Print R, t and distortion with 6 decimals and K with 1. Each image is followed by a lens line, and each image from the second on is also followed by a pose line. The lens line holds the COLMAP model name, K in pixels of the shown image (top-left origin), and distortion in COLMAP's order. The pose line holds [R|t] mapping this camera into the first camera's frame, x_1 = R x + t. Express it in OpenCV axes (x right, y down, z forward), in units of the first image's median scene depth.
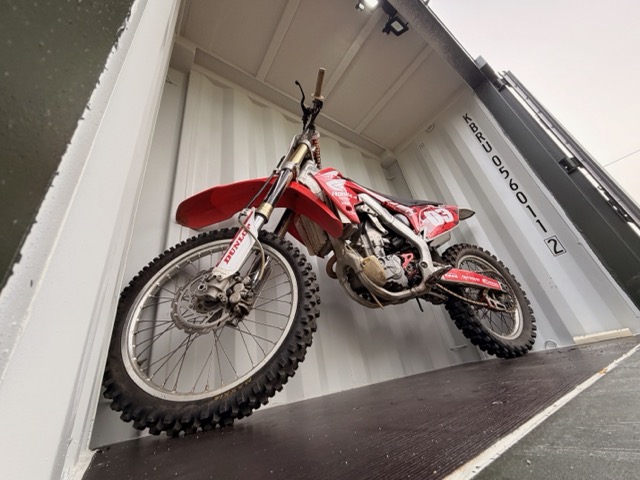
lens RADIAL K [[256.2, 0, 318.2], [0, 256.2, 242.1], [0, 0, 1]] dist [-0.000338, 0.000006]
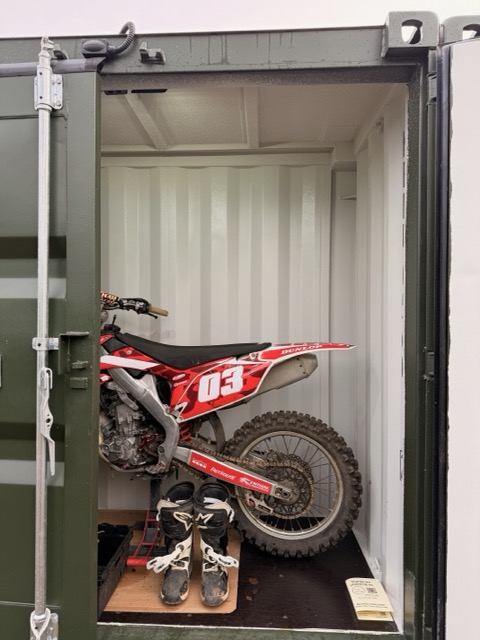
lens RADIAL K [[449.1, 0, 243.2], [0, 449.1, 321.8], [0, 0, 1]] dist [0.118894, -0.170818]
pose [[0.786609, 0.185197, -0.589023, 1.515191], [0.166383, 0.855095, 0.491050, -1.082964], [0.594611, -0.484268, 0.641812, 0.278011]]
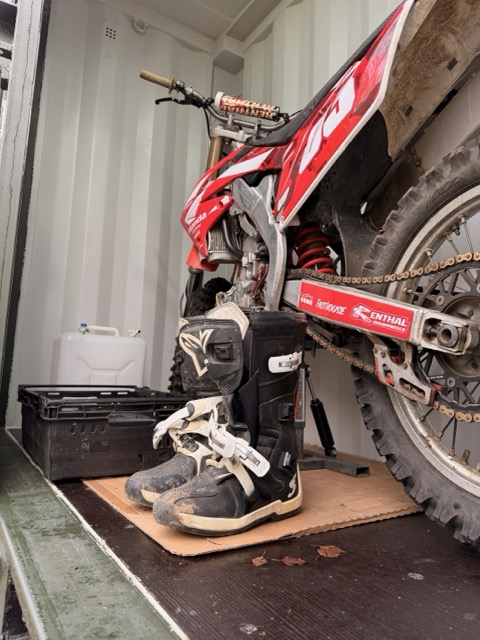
lens RADIAL K [[449.1, 0, 243.2], [0, 449.1, 321.8], [0, 0, 1]] dist [0.118894, -0.170818]
pose [[-0.026973, 0.065838, -0.997466, 1.340741], [0.456311, 0.888614, 0.046314, 0.084328], [0.889411, -0.453905, -0.054011, 0.915336]]
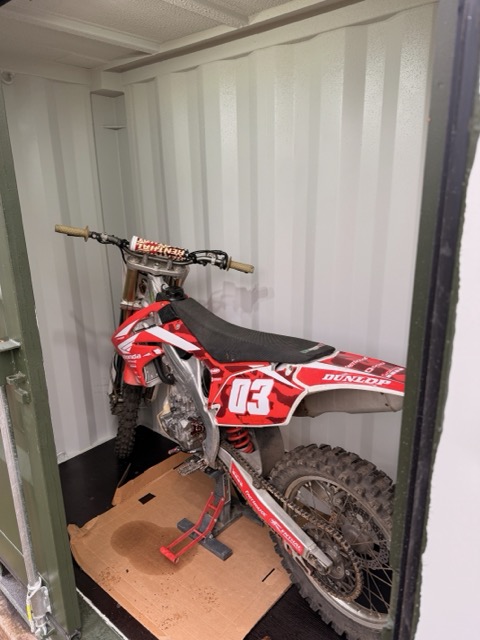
lens RADIAL K [[452.4, 0, 235.0], [0, 452.4, 326.9], [0, 0, 1]] dist [0.072970, -0.091343]
pose [[0.253563, 0.438174, -0.862386, 1.462652], [0.454786, 0.732844, 0.506072, -0.854913], [0.853742, -0.520522, -0.013453, 1.232495]]
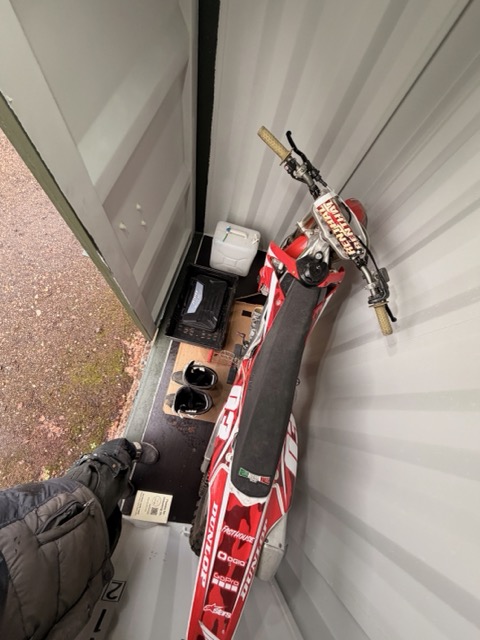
lens RADIAL K [[254.9, 0, 240.0], [0, 254.9, 320.0], [0, 0, 1]] dist [0.000409, 0.000086]
pose [[-0.718340, 0.673604, -0.173912, 0.468920], [0.302035, 0.527162, 0.794276, -0.889818], [0.626708, 0.518033, -0.582134, 1.495485]]
